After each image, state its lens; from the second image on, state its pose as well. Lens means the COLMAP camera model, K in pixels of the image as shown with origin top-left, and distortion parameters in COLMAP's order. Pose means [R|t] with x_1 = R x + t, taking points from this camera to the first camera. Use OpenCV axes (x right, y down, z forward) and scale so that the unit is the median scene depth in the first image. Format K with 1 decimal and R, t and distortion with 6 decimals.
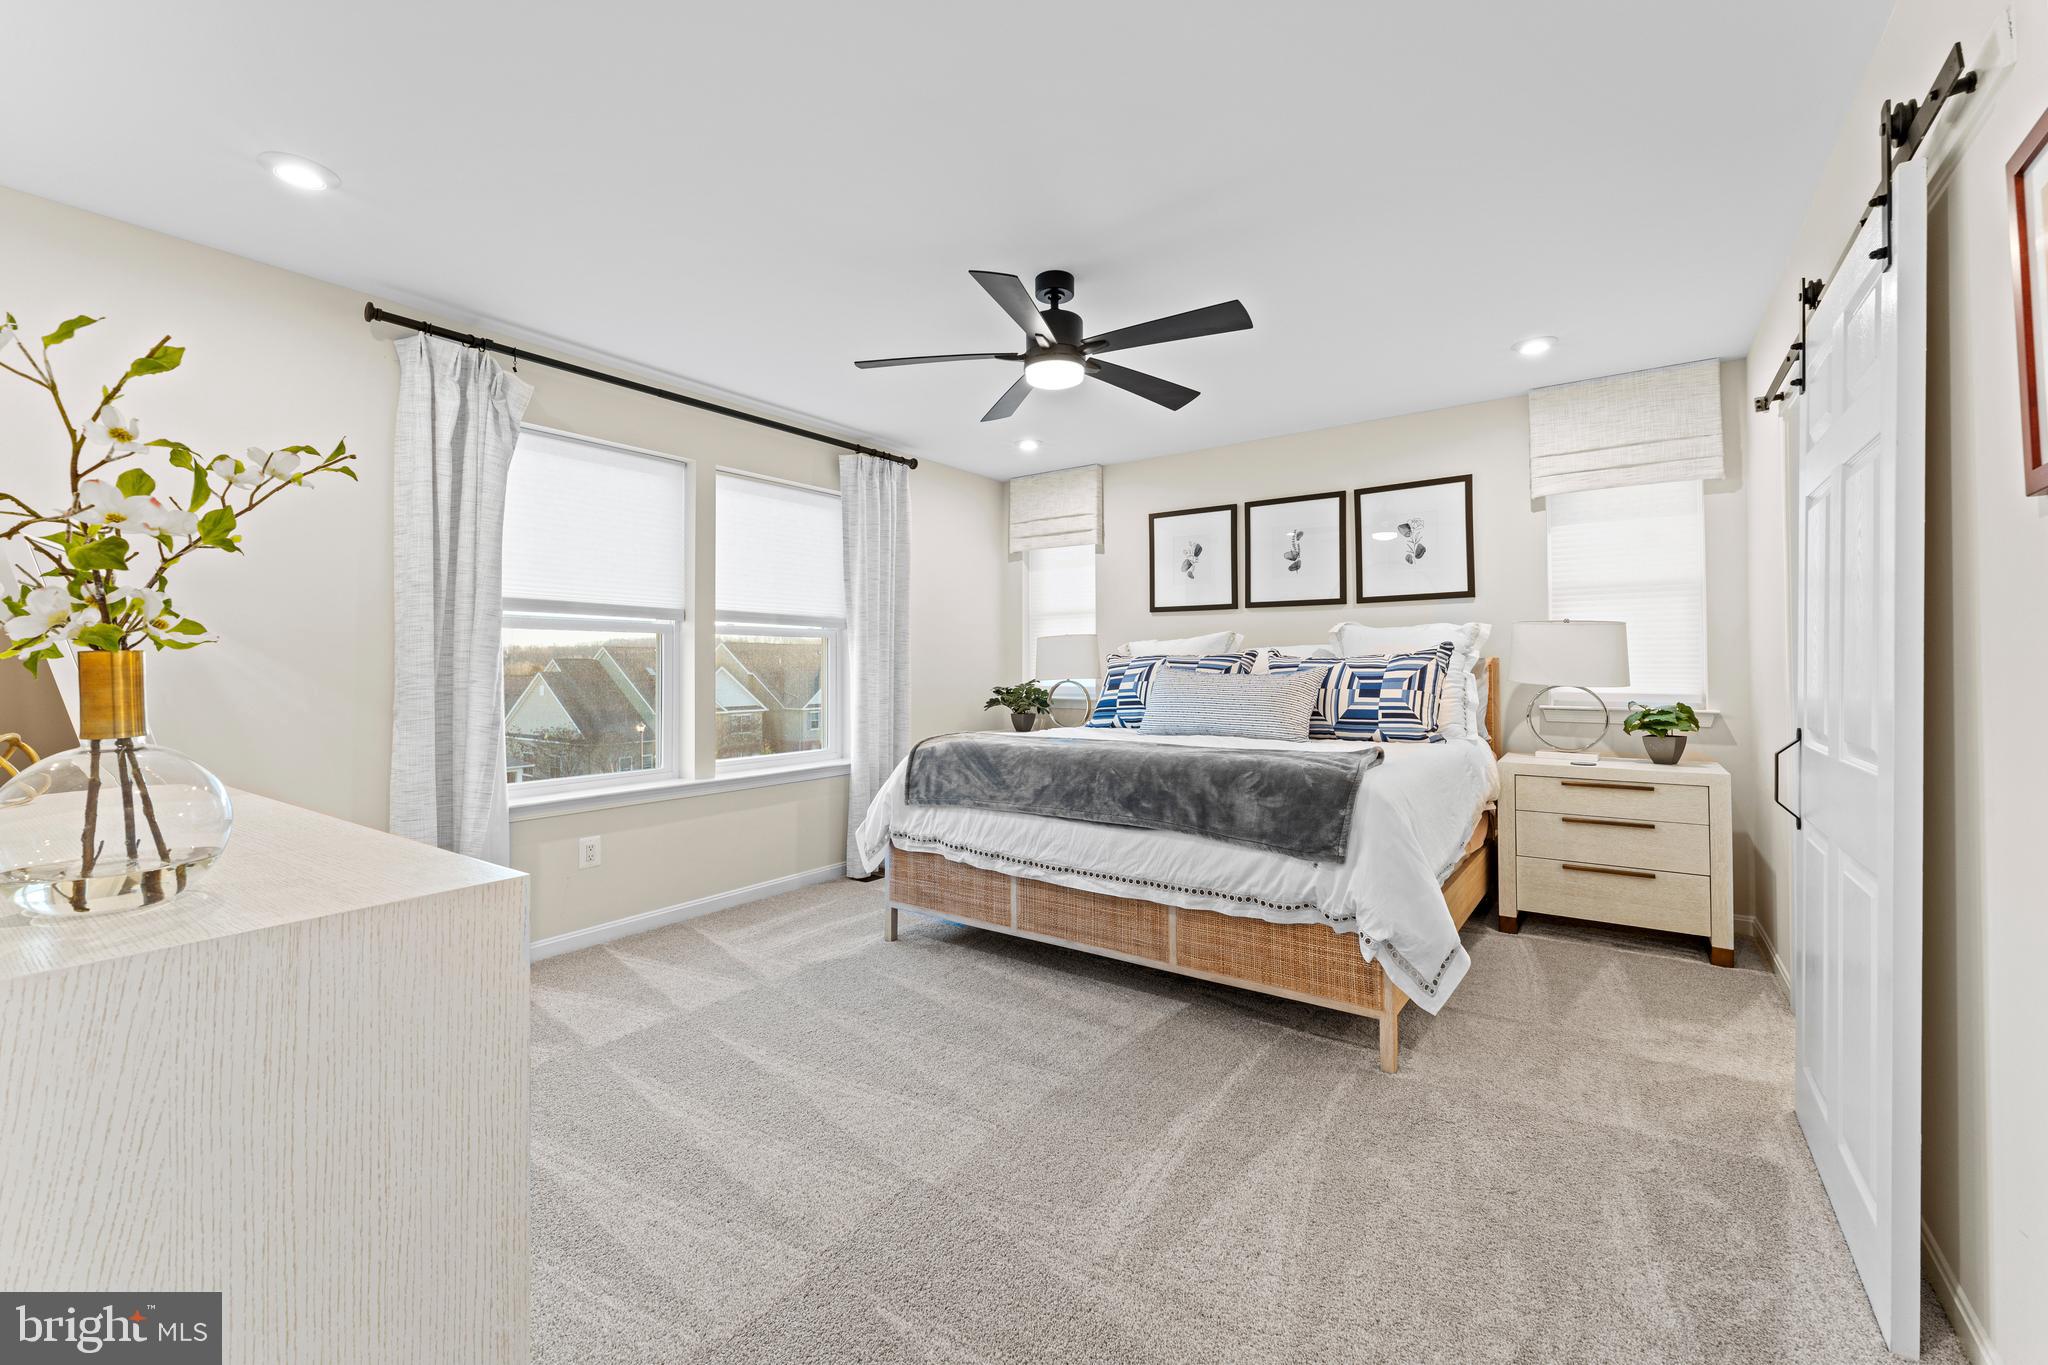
lens RADIAL K [[828.2, 0, 1034.4], [0, 828.2, 664.9], [0, 0, 1]] dist [-0.000940, 0.000144]
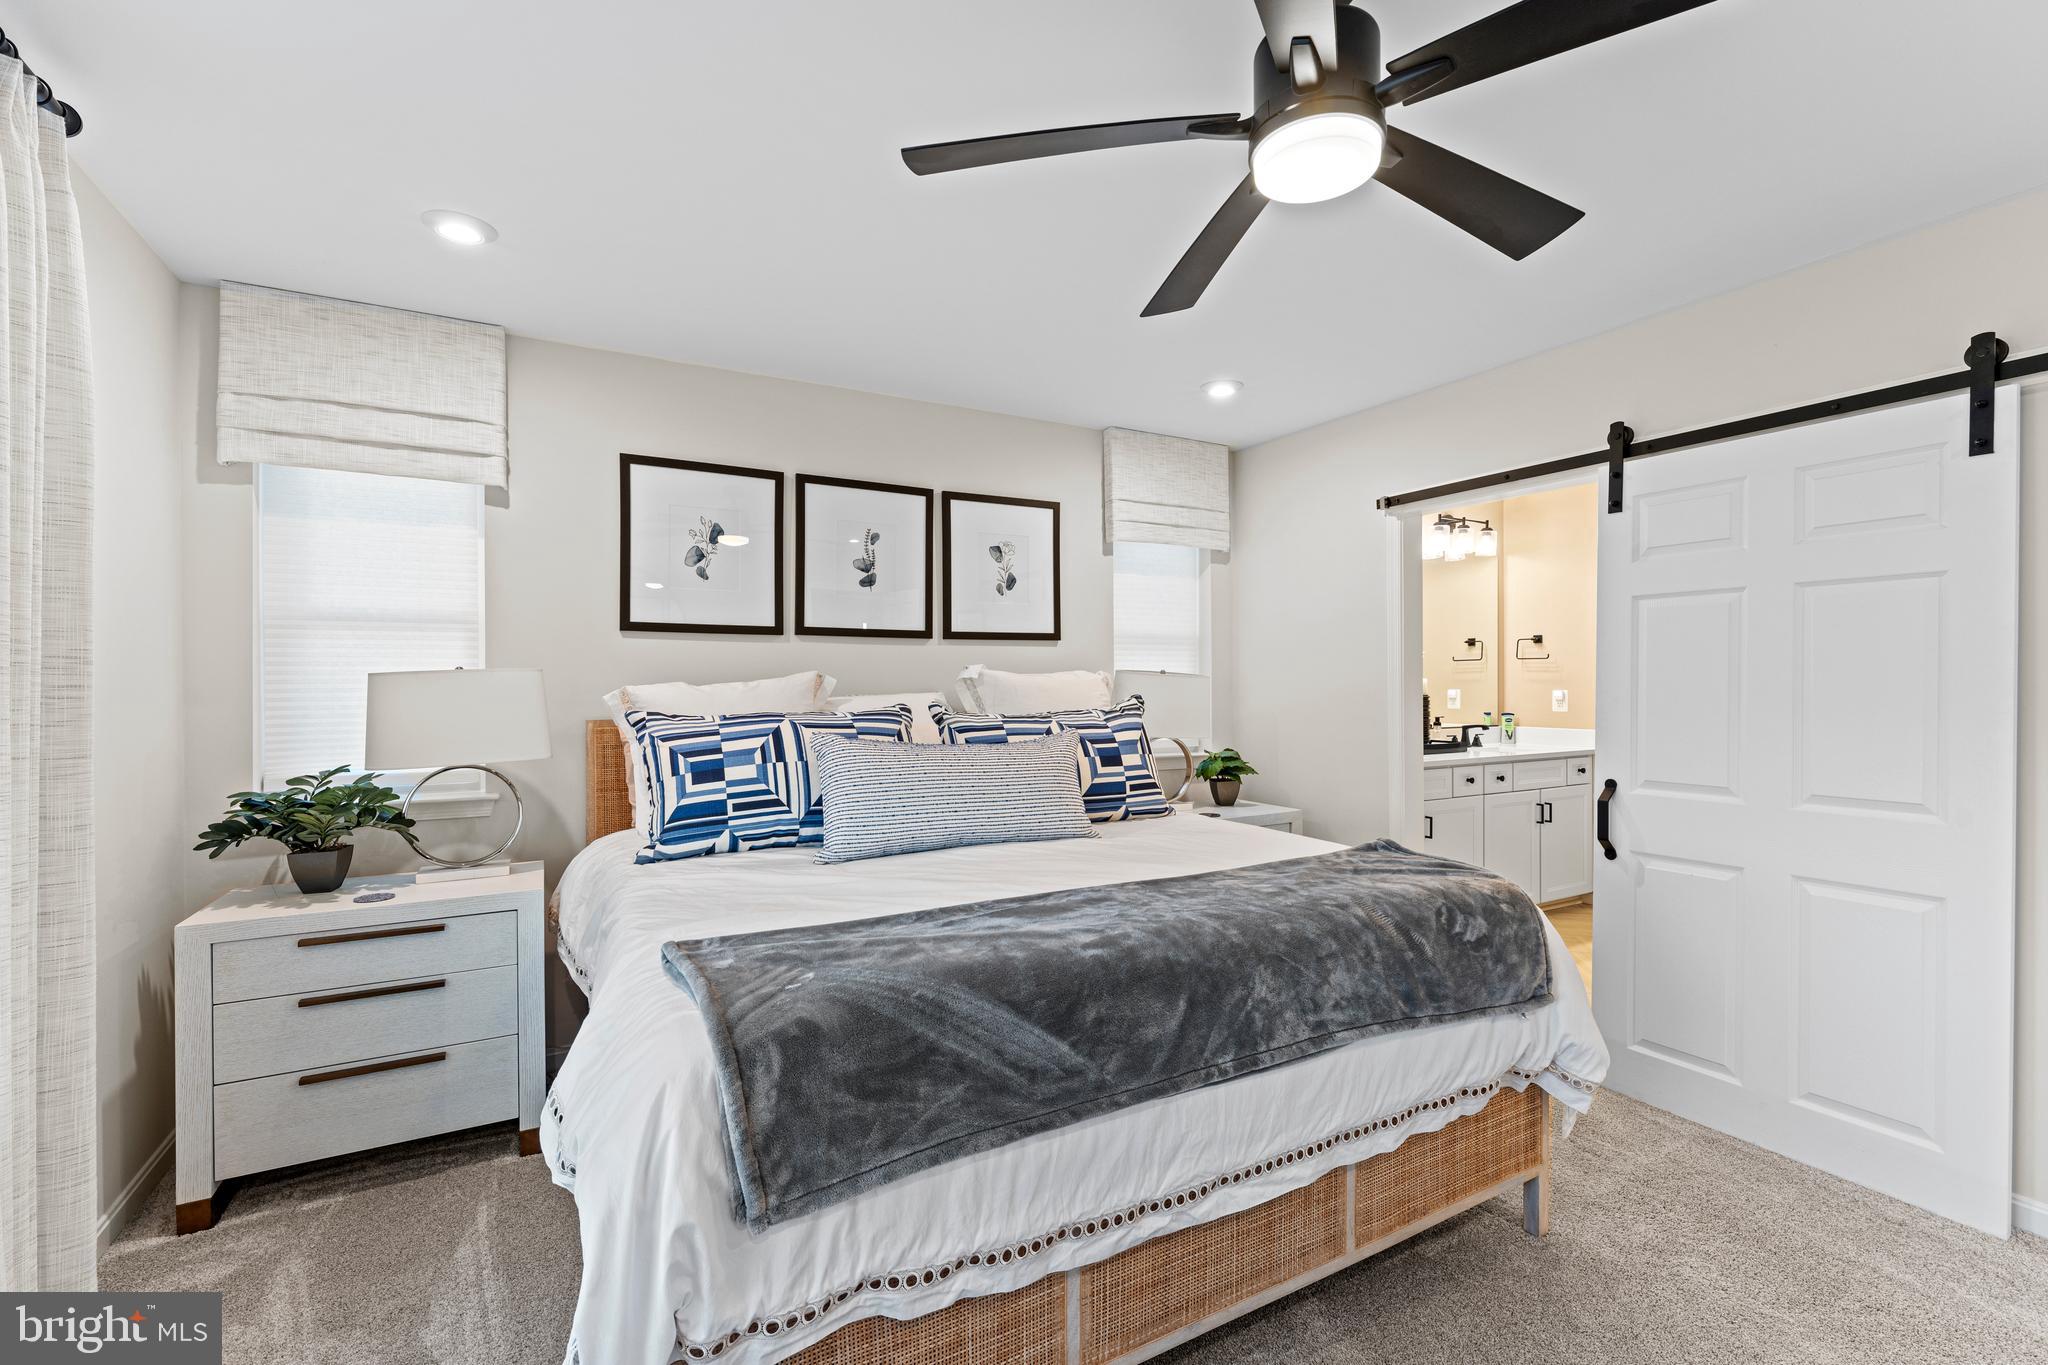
lens RADIAL K [[878.9, 0, 1027.7], [0, 878.9, 677.7], [0, 0, 1]] dist [-0.000398, -0.000023]
pose [[0.434821, 0.009443, 0.900467, -0.347987], [0.000289, 0.999944, -0.010625, -0.032840], [-0.900517, 0.004880, 0.434794, 0.641239]]
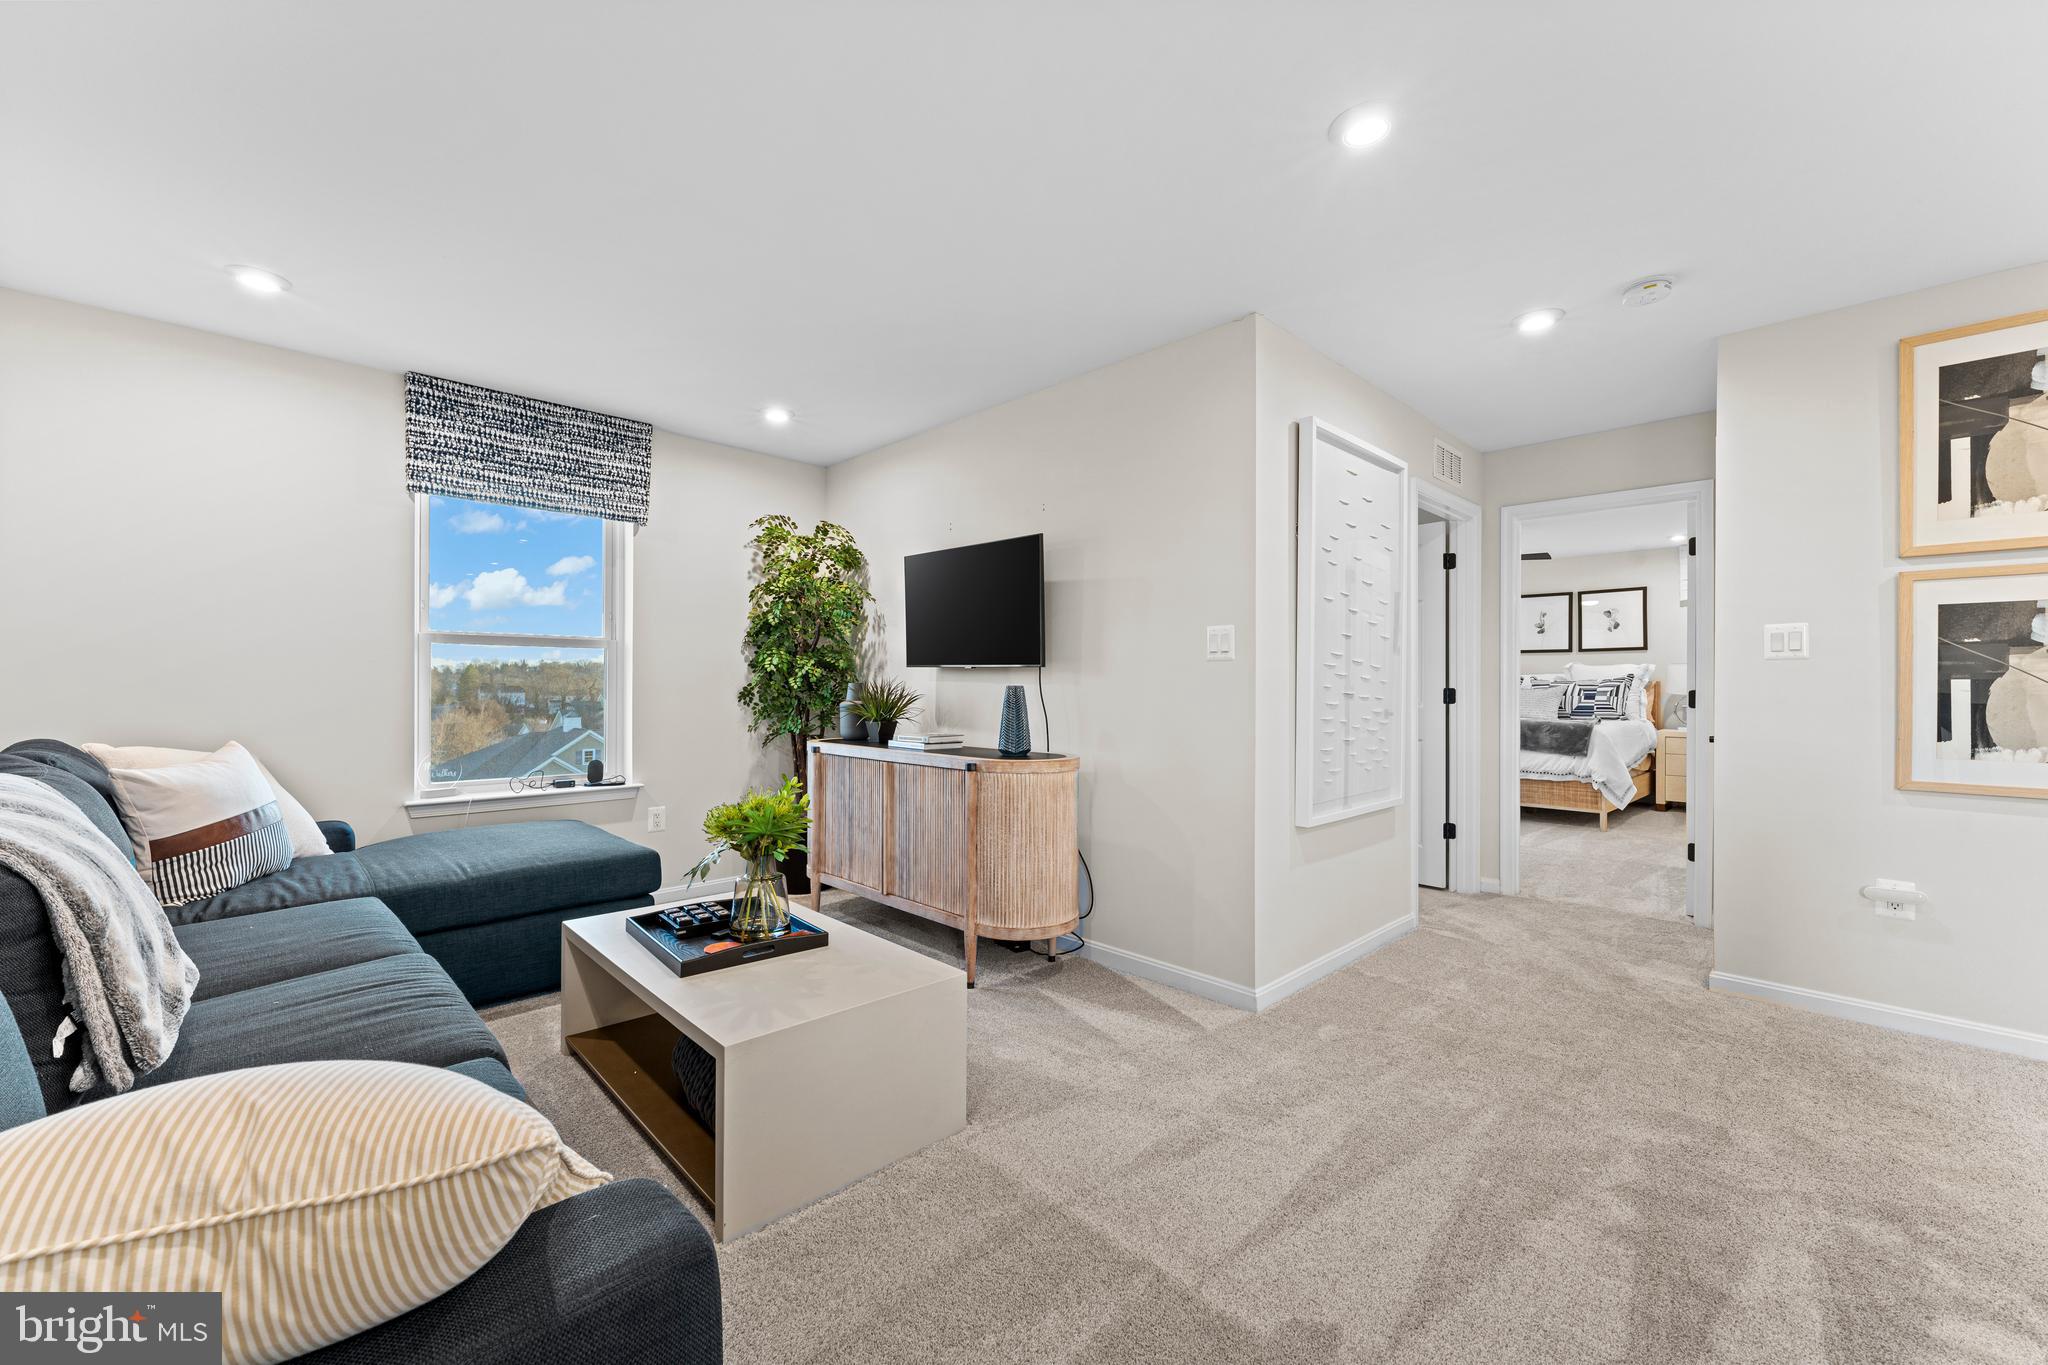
lens RADIAL K [[828.2, 0, 1021.9], [0, 828.2, 693.4], [0, 0, 1]] dist [-0.000940, 0.000144]
pose [[0.984286, 0.007583, -0.176420, -0.586616], [-0.005400, 0.999903, 0.012847, 0.003031], [0.176500, -0.011692, 0.984231, -1.207576]]
